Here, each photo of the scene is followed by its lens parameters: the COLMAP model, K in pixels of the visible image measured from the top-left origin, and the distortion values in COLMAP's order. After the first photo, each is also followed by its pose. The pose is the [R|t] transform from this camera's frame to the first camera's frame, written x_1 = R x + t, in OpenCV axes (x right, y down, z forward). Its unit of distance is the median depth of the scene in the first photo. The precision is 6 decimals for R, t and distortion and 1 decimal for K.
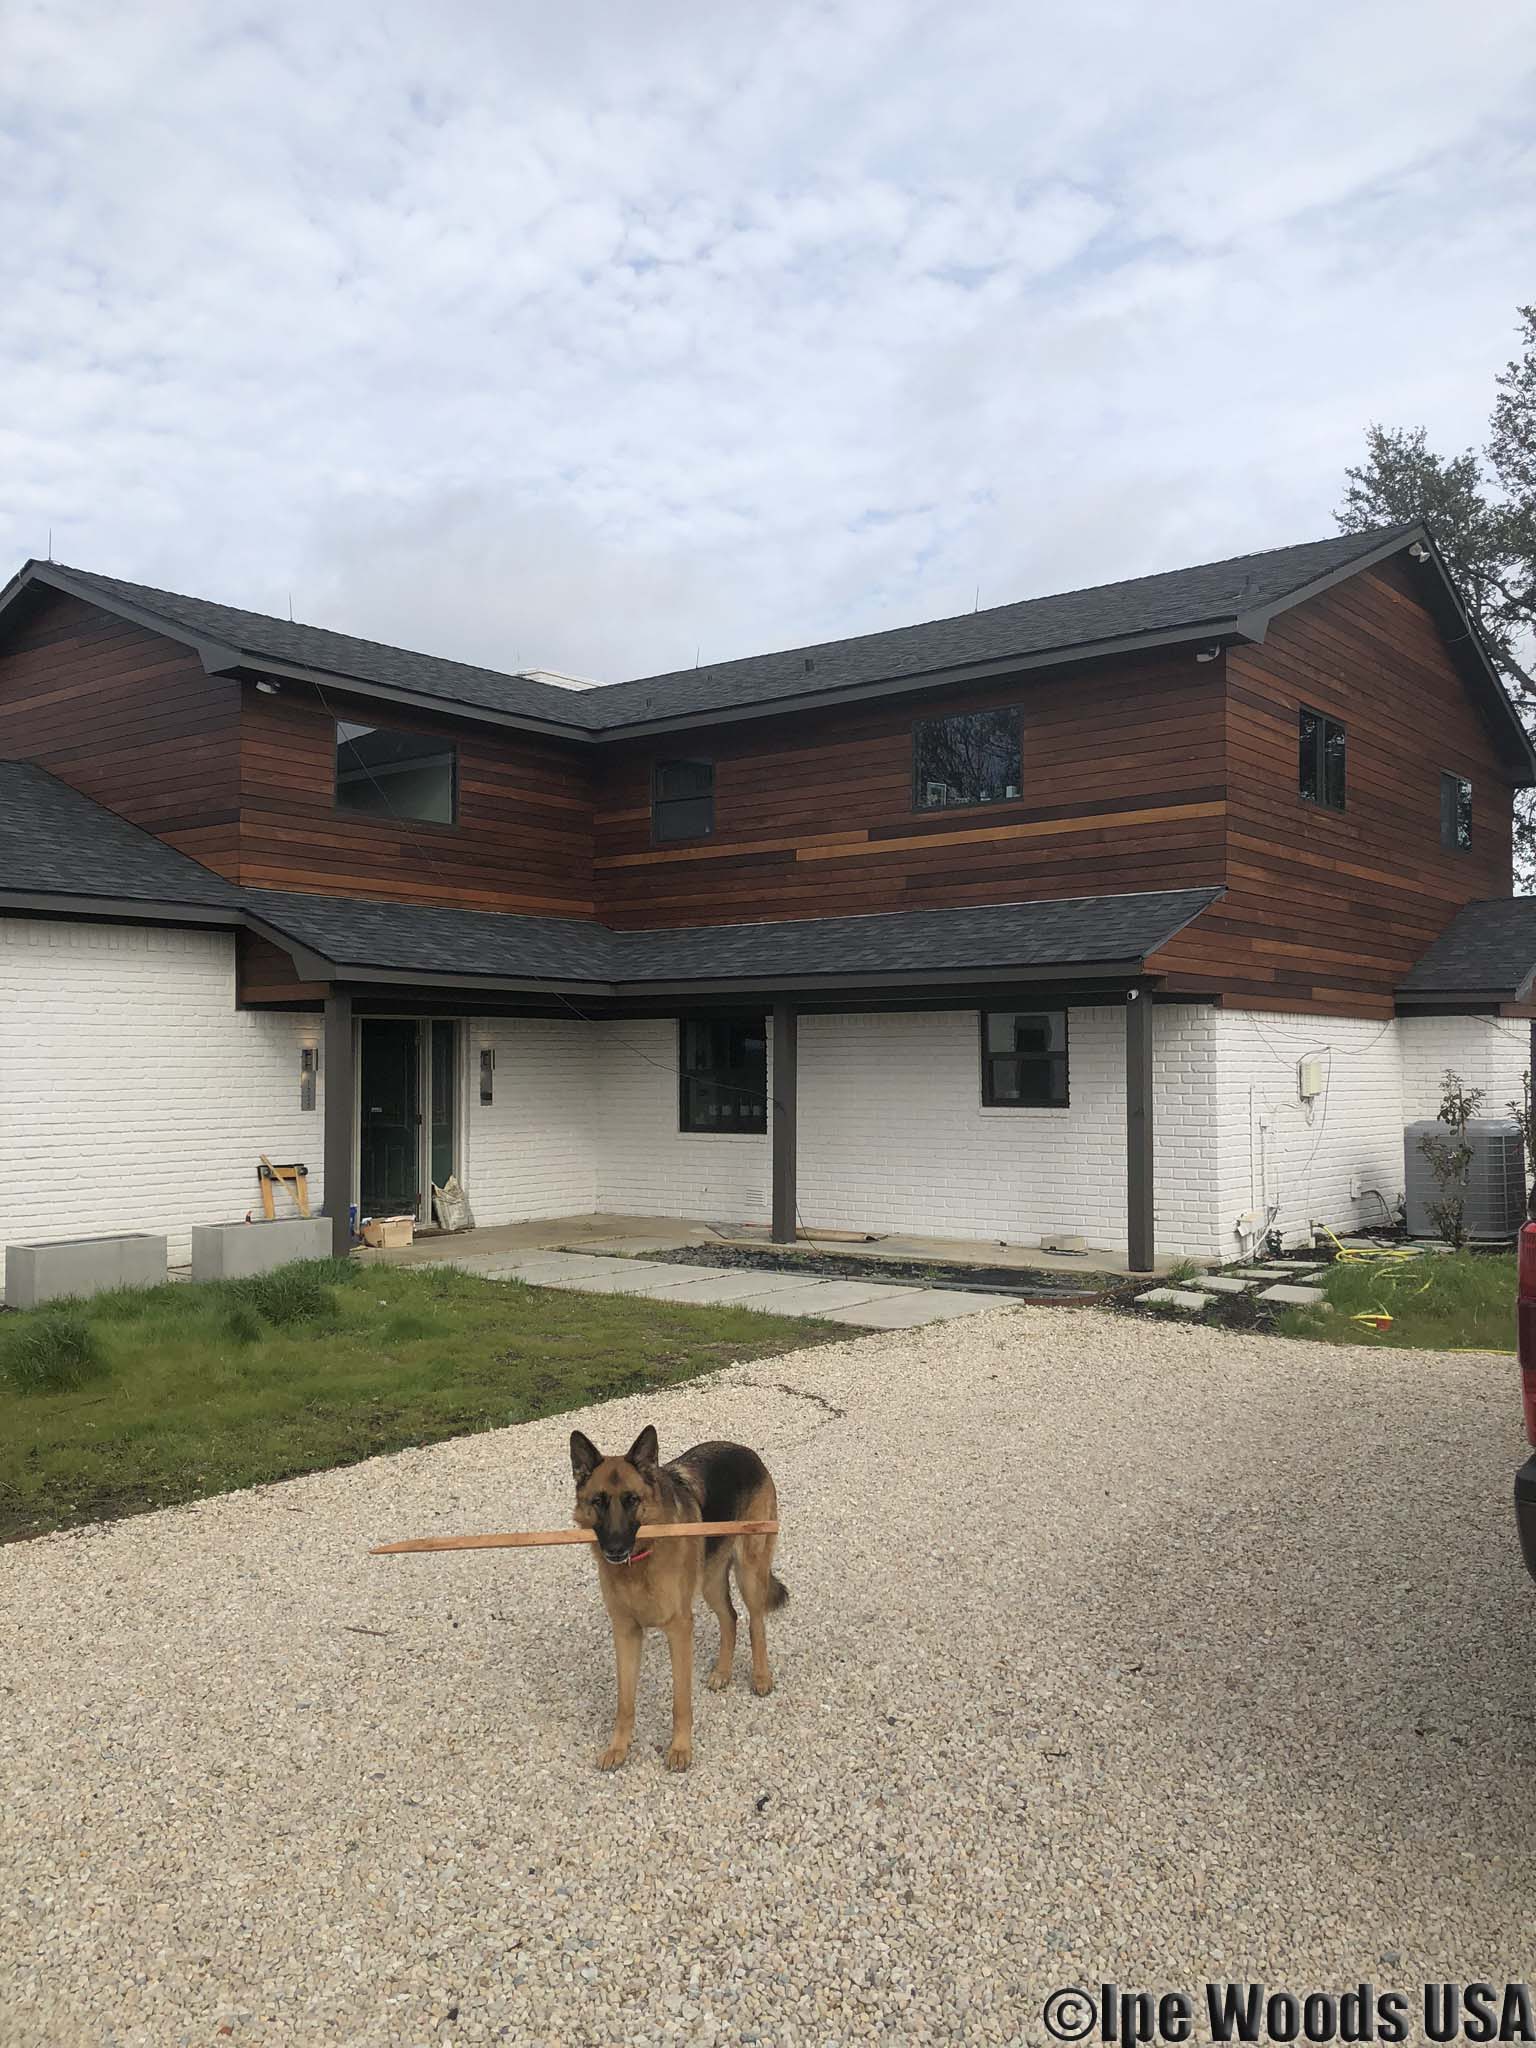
lens RADIAL K [[1639.2, 0, 785.6], [0, 1639.2, 1035.4], [0, 0, 1]] dist [0.039219, -0.003307]
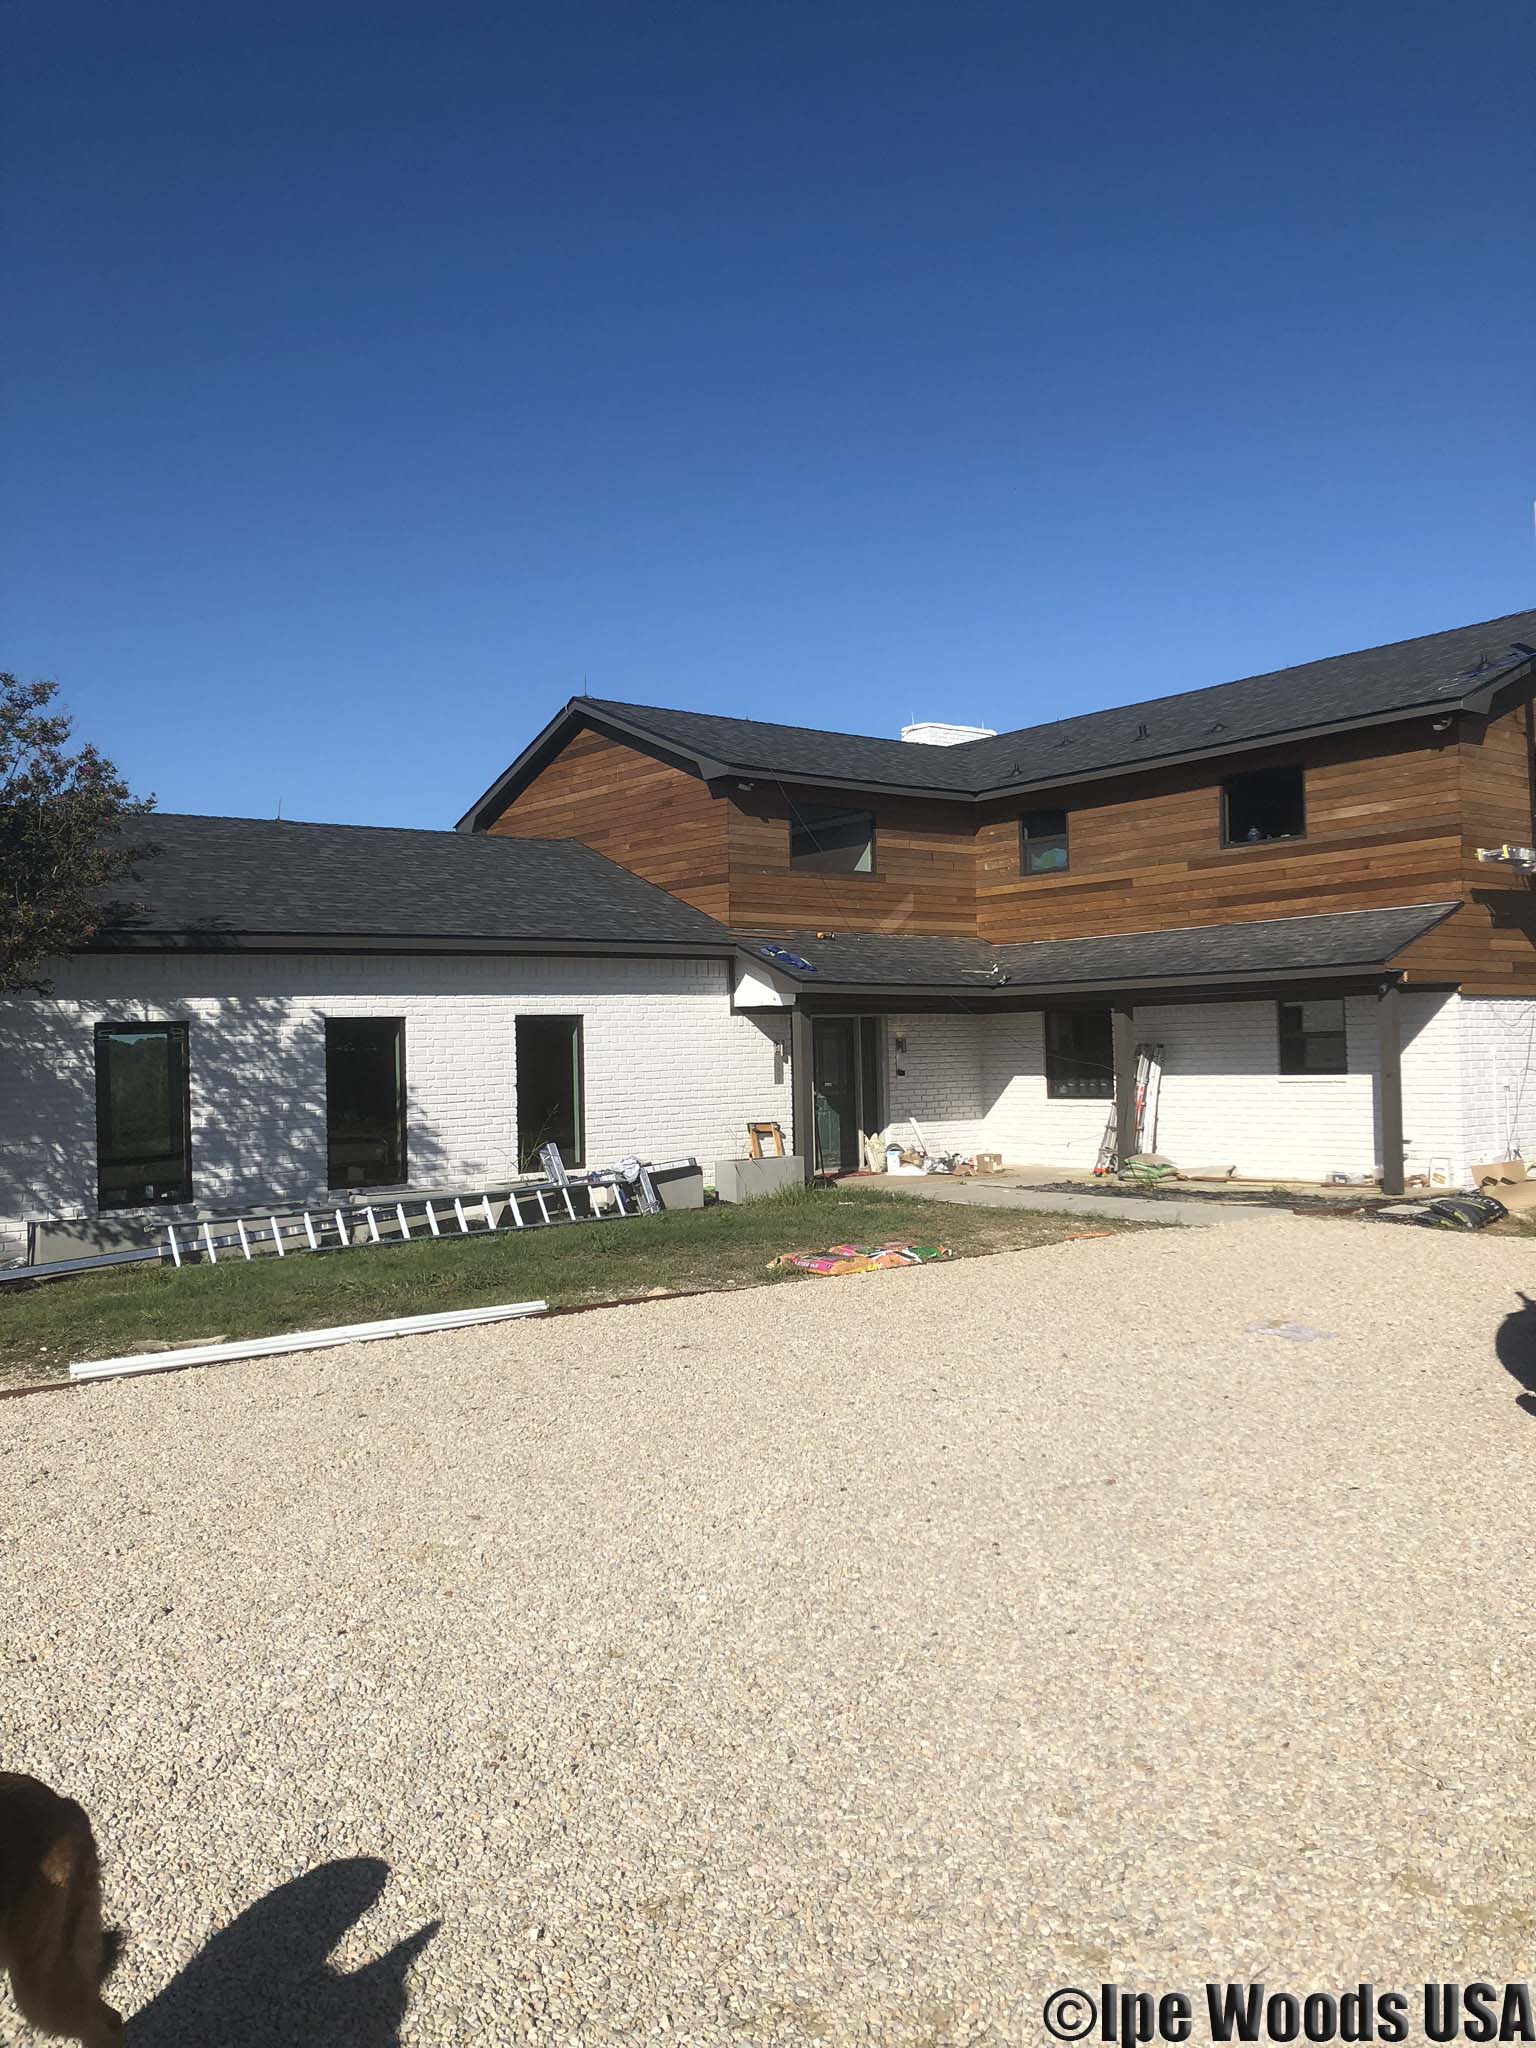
lens RADIAL K [[1639.2, 0, 787.5], [0, 1639.2, 1027.6], [0, 0, 1]] dist [0.039219, -0.003307]
pose [[0.971300, -0.023228, -0.236722, 0.056277], [0.024267, 0.999704, 0.001476, -0.005054], [0.236618, -0.007178, 0.971576, -0.401414]]
